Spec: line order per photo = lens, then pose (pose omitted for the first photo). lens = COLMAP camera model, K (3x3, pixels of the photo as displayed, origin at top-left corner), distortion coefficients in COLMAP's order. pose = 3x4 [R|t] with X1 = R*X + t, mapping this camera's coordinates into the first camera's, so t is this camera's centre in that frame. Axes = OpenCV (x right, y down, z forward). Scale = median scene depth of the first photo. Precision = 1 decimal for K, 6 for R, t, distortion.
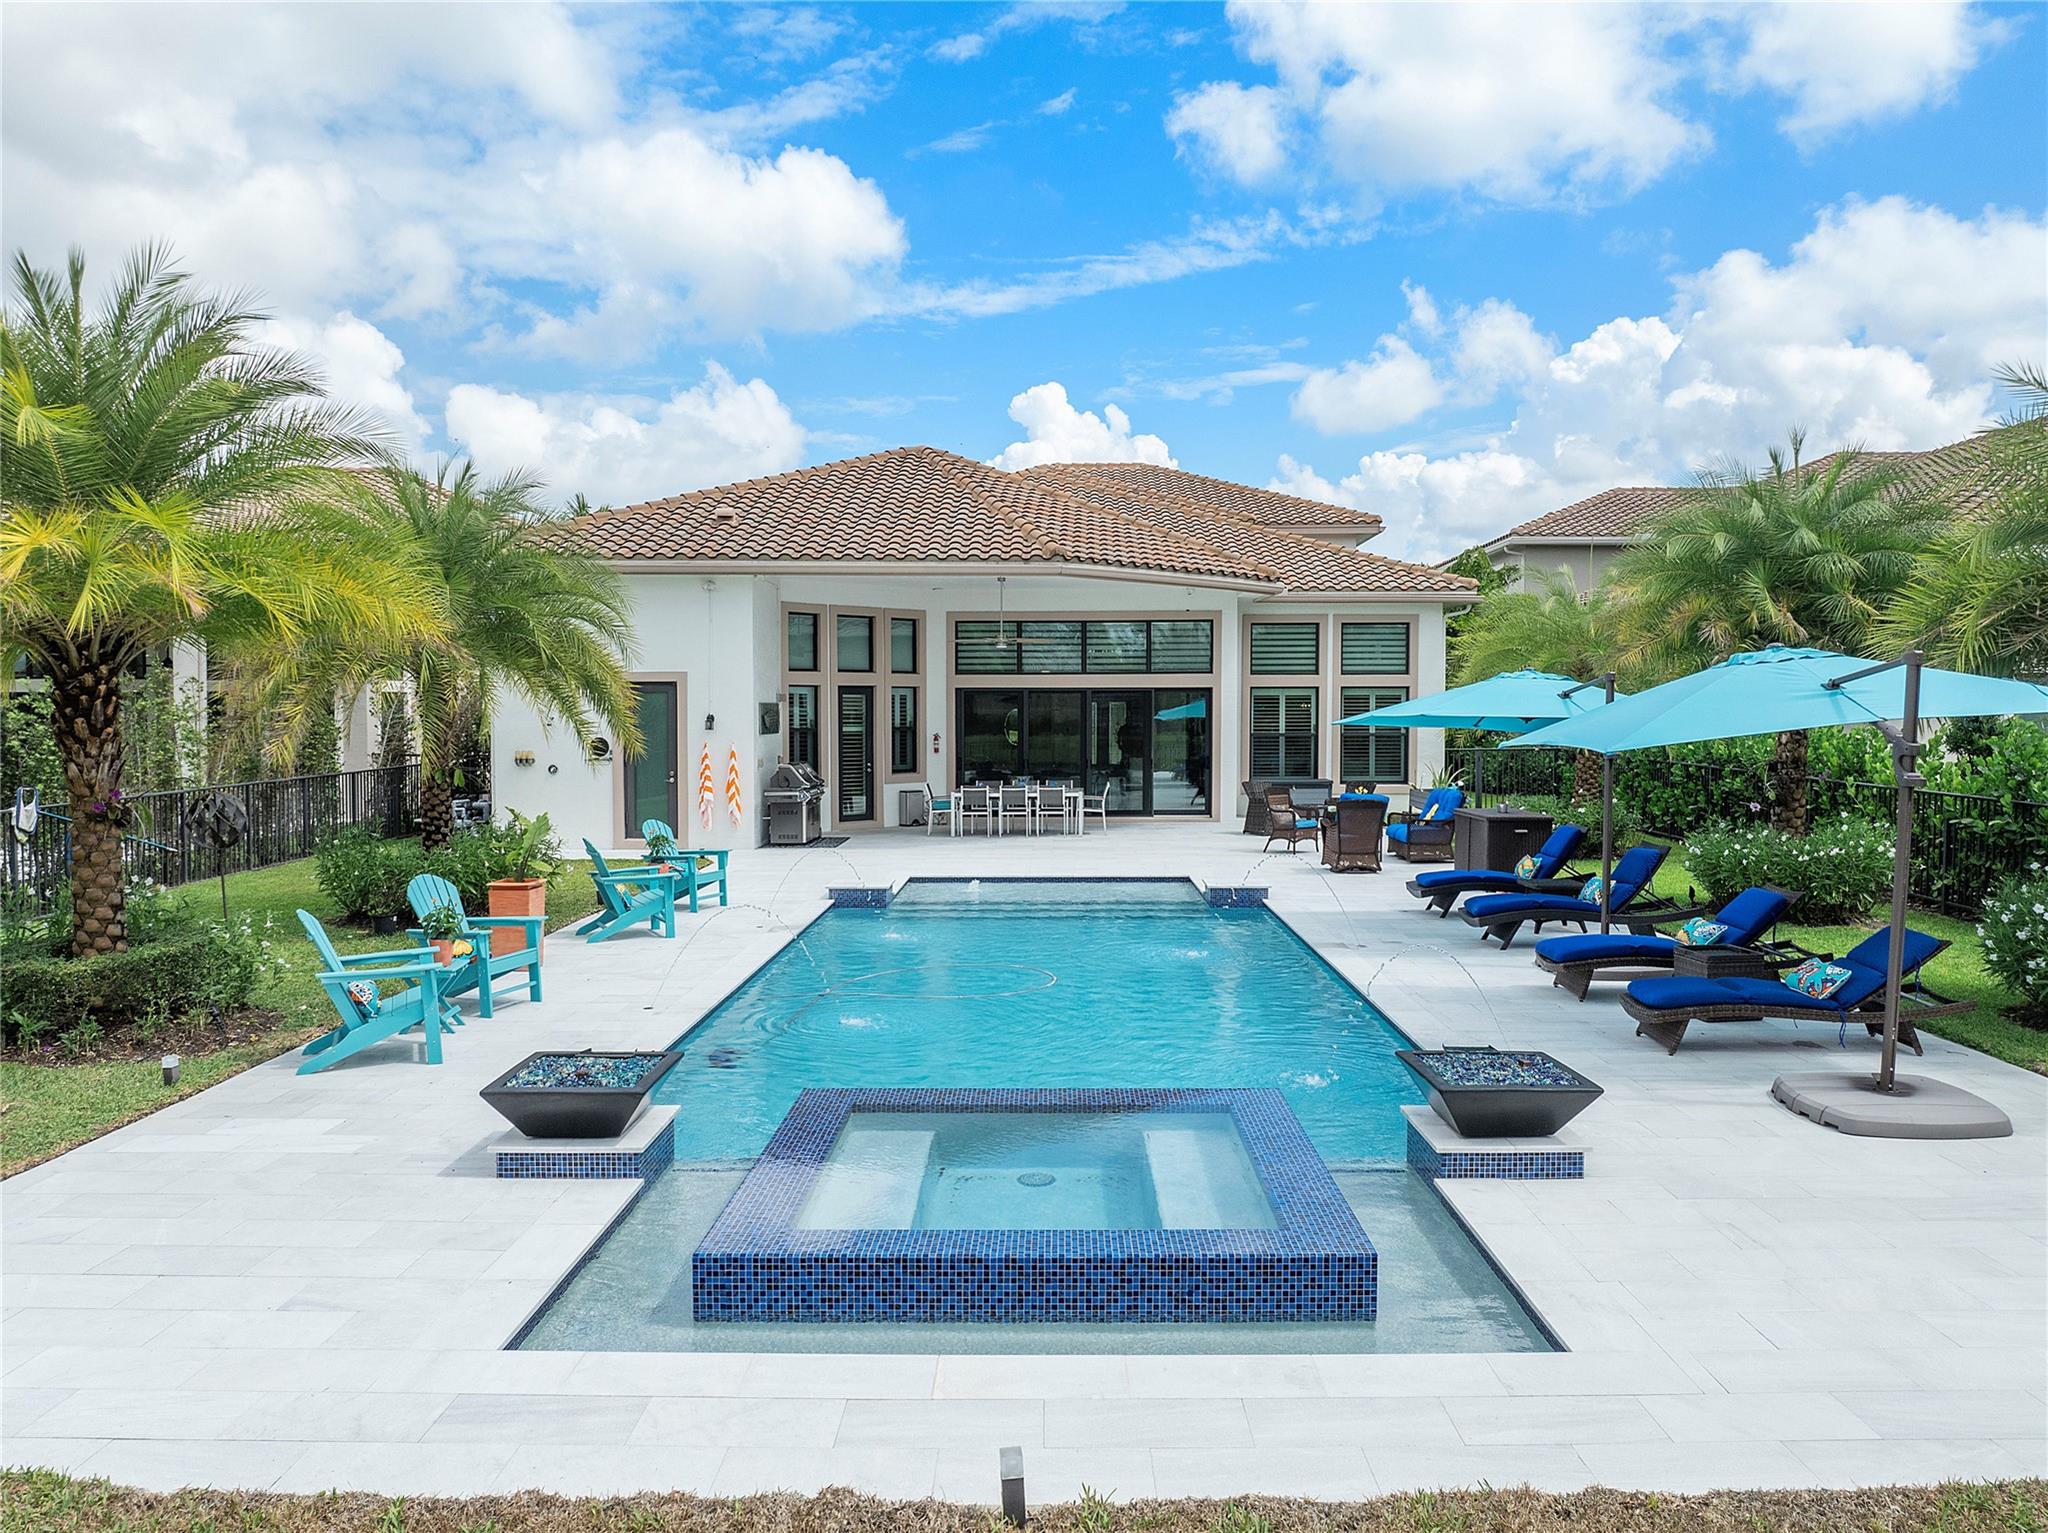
lens RADIAL K [[1470.5, 0, 1034.9], [0, 1470.5, 770.2], [0, 0, 1]] dist [-0.055965, 0.029456]
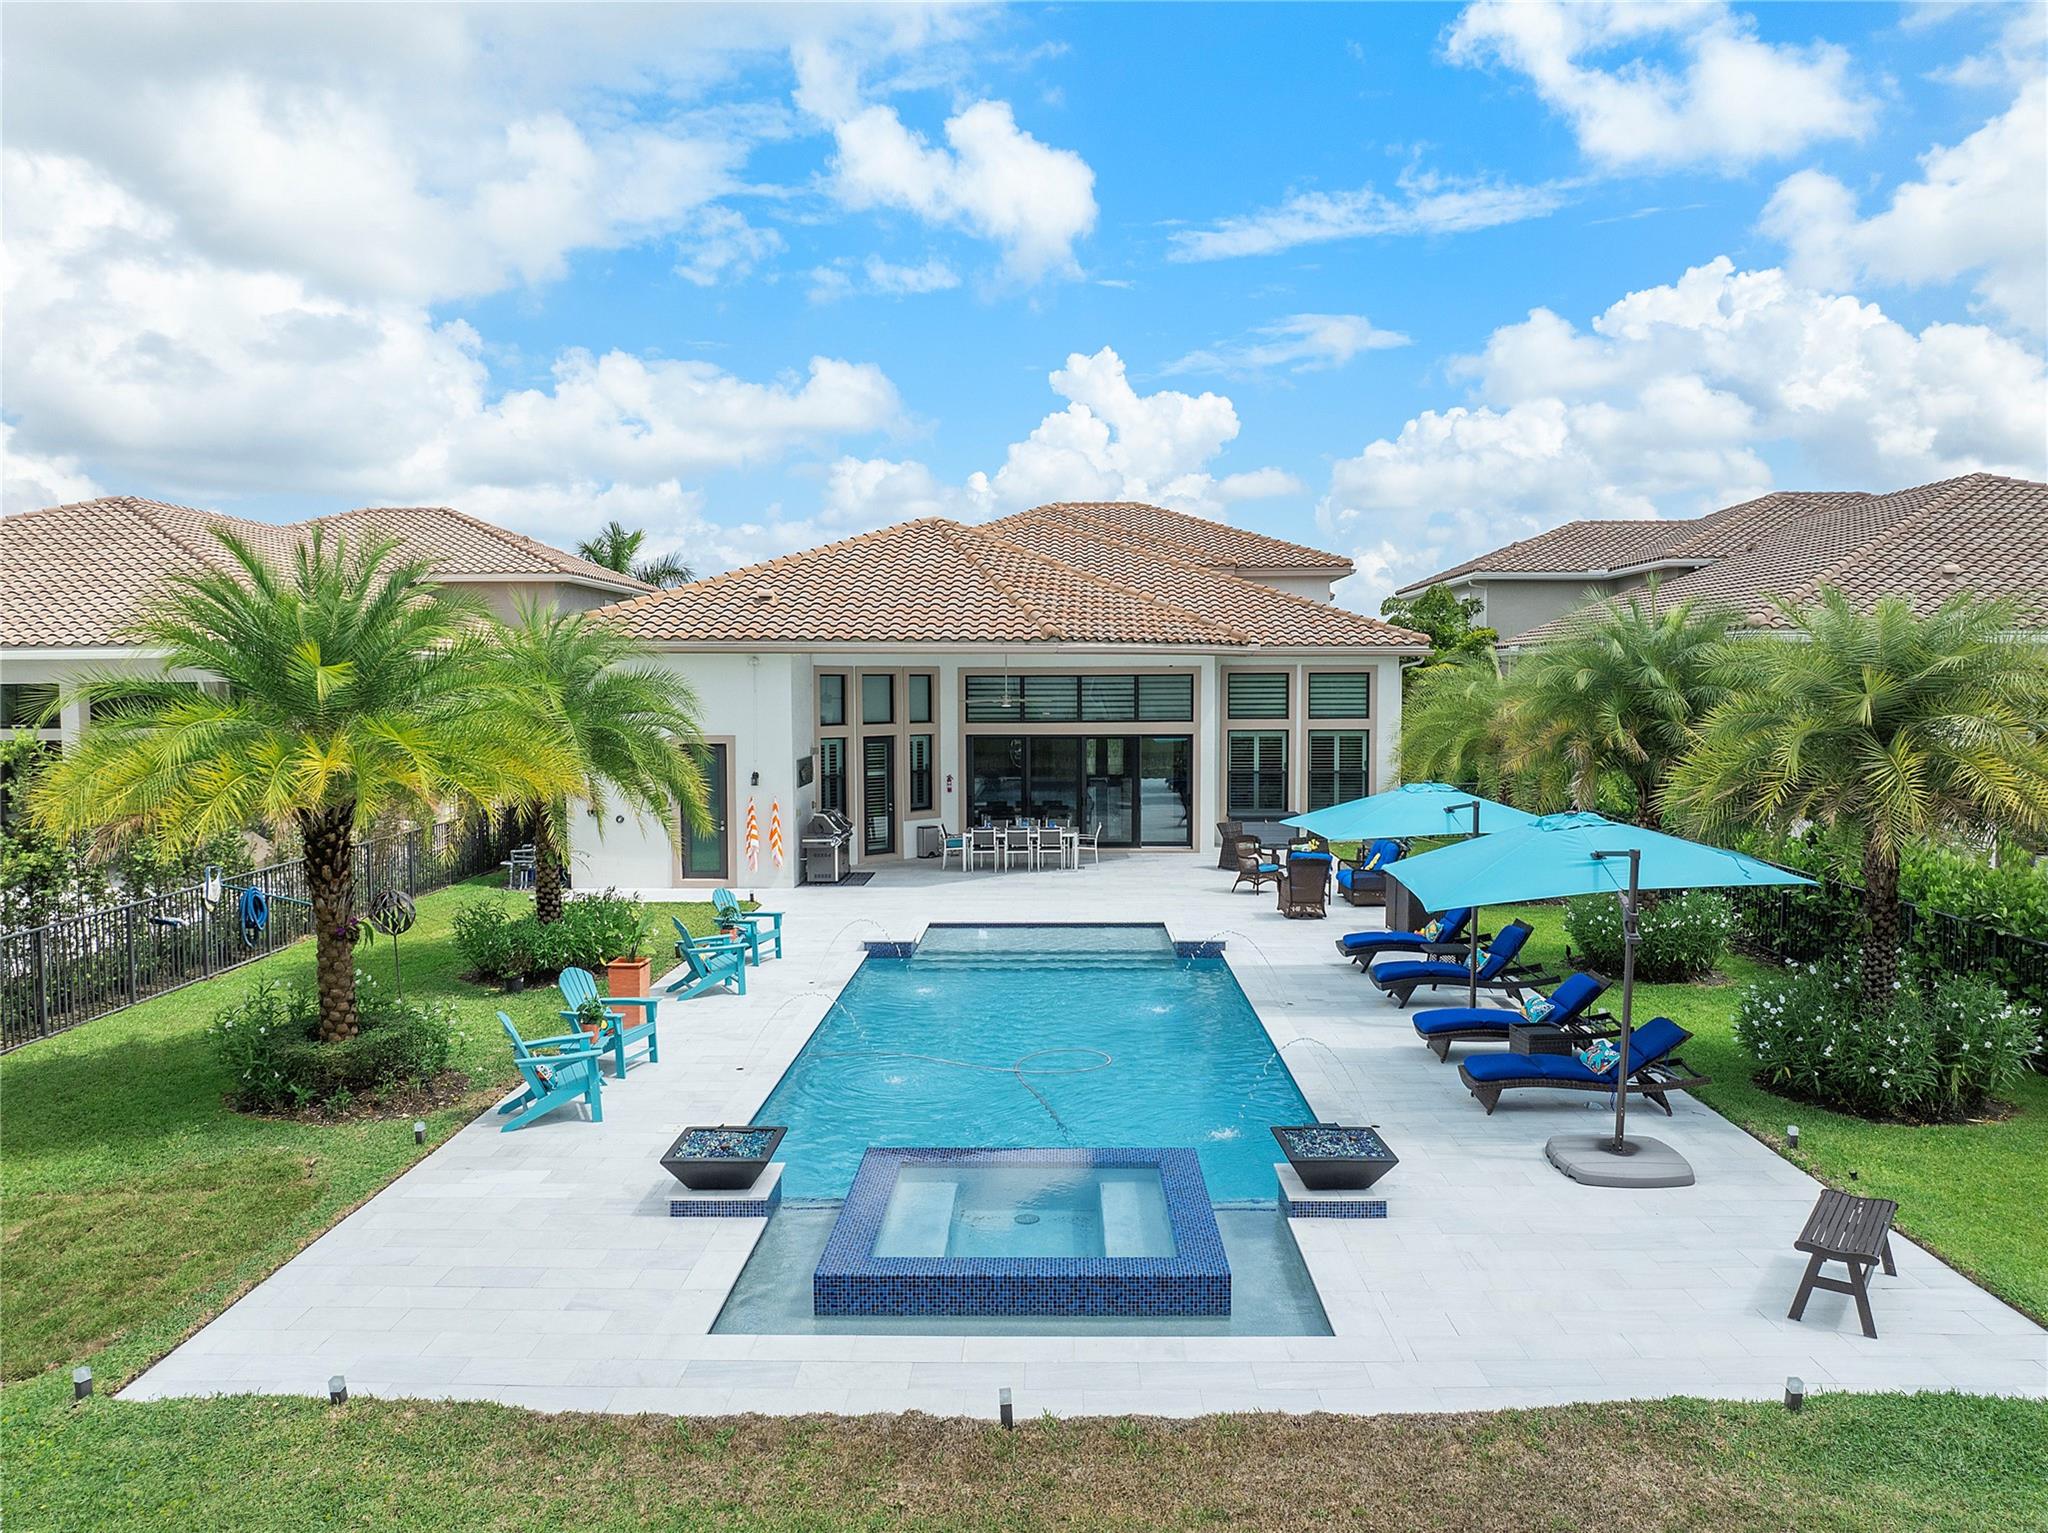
lens RADIAL K [[1452.2, 0, 1031.8], [0, 1452.2, 771.8], [0, 0, 1]] dist [-0.041492, 0.000831]
pose [[0.999974, -0.001526, -0.007019, 0.012943], [0.001689, 0.999729, 0.023211, -0.152013], [0.006982, -0.023222, 0.999706, -0.342051]]
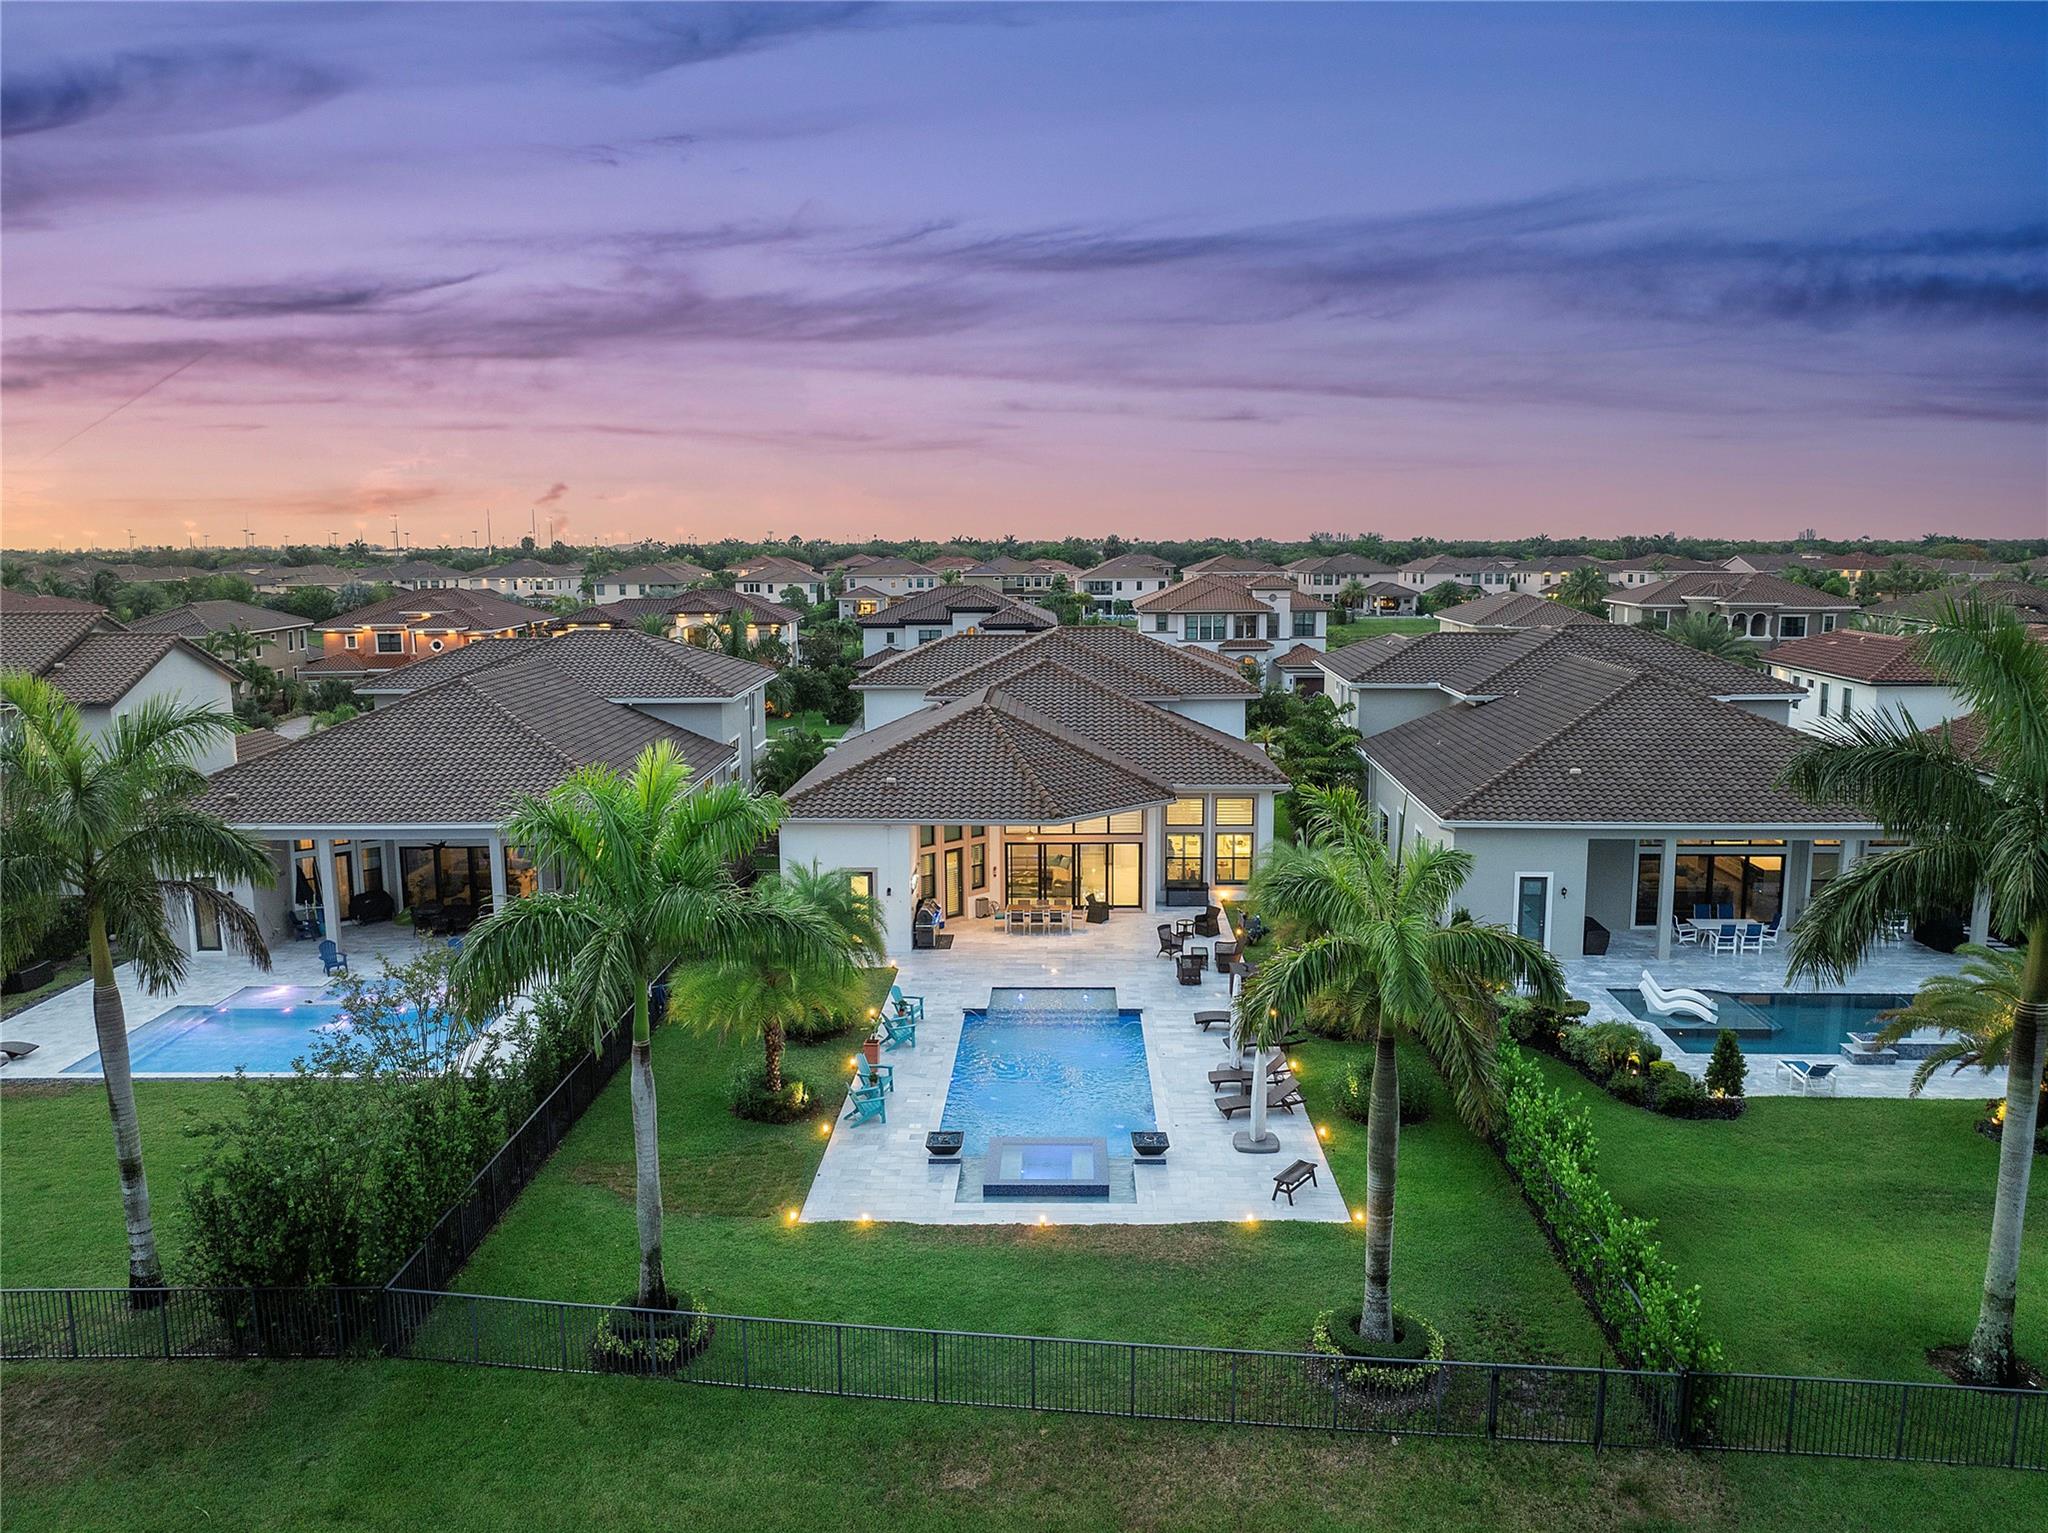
lens RADIAL K [[1452.2, 0, 1031.8], [0, 1452.2, 771.8], [0, 0, 1]] dist [-0.041492, 0.000831]
pose [[0.999915, -0.002723, -0.012714, 0.010977], [0.004183, 0.993214, 0.116222, -1.021795], [0.012311, -0.116266, 0.993142, -2.339052]]
